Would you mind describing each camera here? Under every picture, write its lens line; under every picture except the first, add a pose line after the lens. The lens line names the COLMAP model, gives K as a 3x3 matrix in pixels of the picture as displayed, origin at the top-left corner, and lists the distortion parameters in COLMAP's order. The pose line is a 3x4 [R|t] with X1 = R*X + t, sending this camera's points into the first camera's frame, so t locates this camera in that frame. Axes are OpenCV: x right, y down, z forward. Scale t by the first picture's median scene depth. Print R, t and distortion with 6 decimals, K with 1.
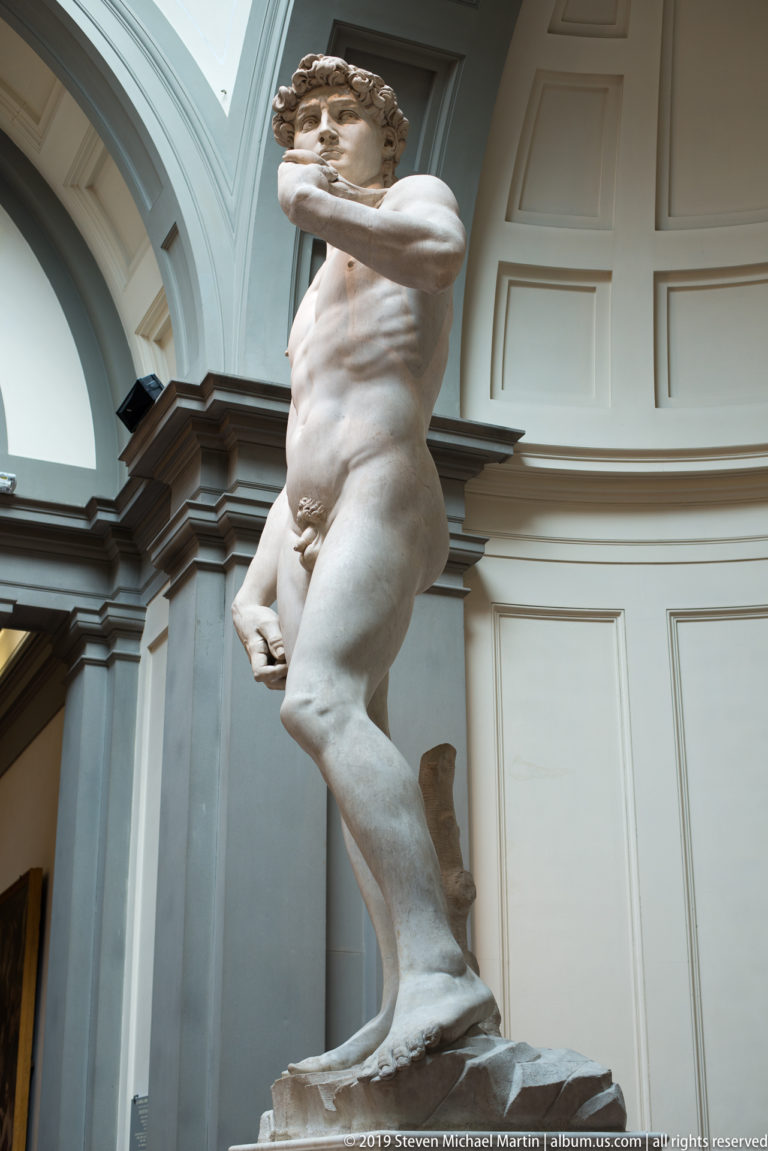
lens RADIAL K [[1668.7, 0, 384.0], [0, 1668.7, 575.5], [0, 0, 1]] dist [-0.090059, -0.012392]
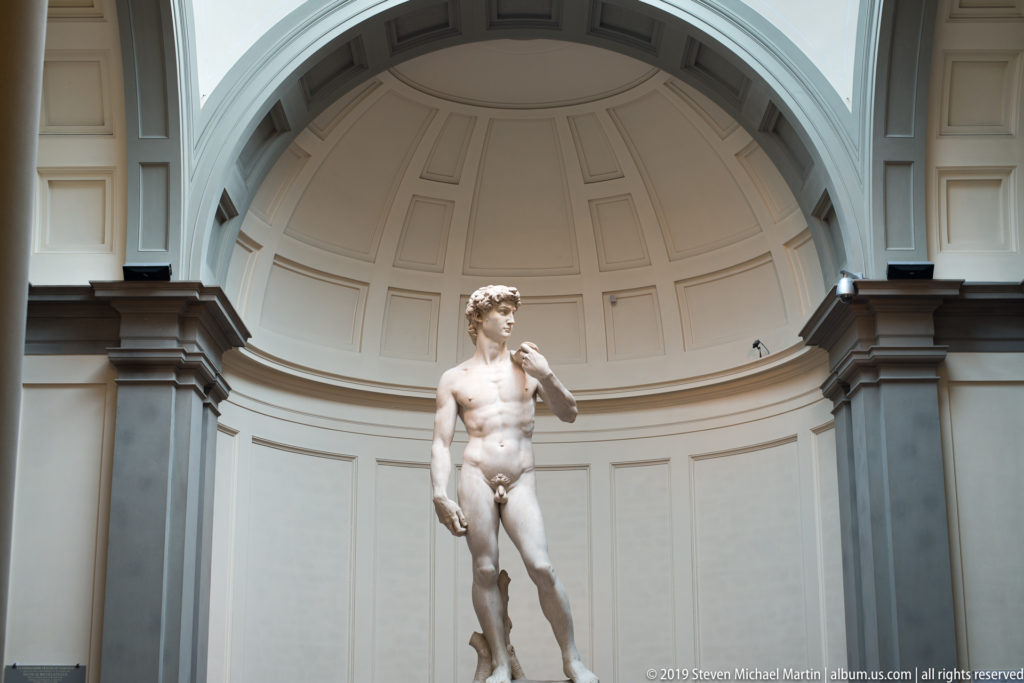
lens RADIAL K [[1543.8, 0, 512.6], [0, 1543.8, 328.9], [0, 0, 1]] dist [-0.099171, 0.000847]
pose [[0.387842, 0.239537, 0.890057, -2.228614], [-0.329245, 0.937937, -0.108954, -0.001237], [-0.860916, -0.250790, 0.442638, -0.050098]]
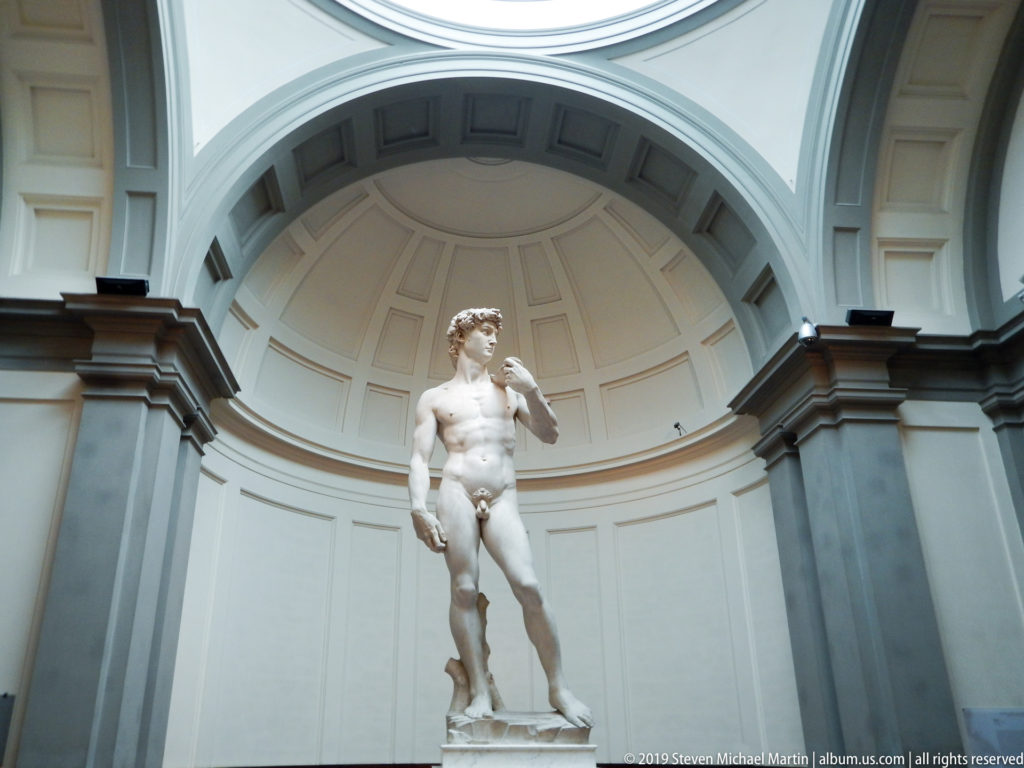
lens RADIAL K [[792.2, 0, 485.5], [0, 792.2, 467.5], [0, 0, 1]] dist [0.036592, -0.064929]
pose [[0.316780, 0.317661, 0.893723, -1.106271], [-0.341175, 0.917345, -0.205128, 0.166683], [-0.885014, -0.239936, 0.398975, 0.505820]]
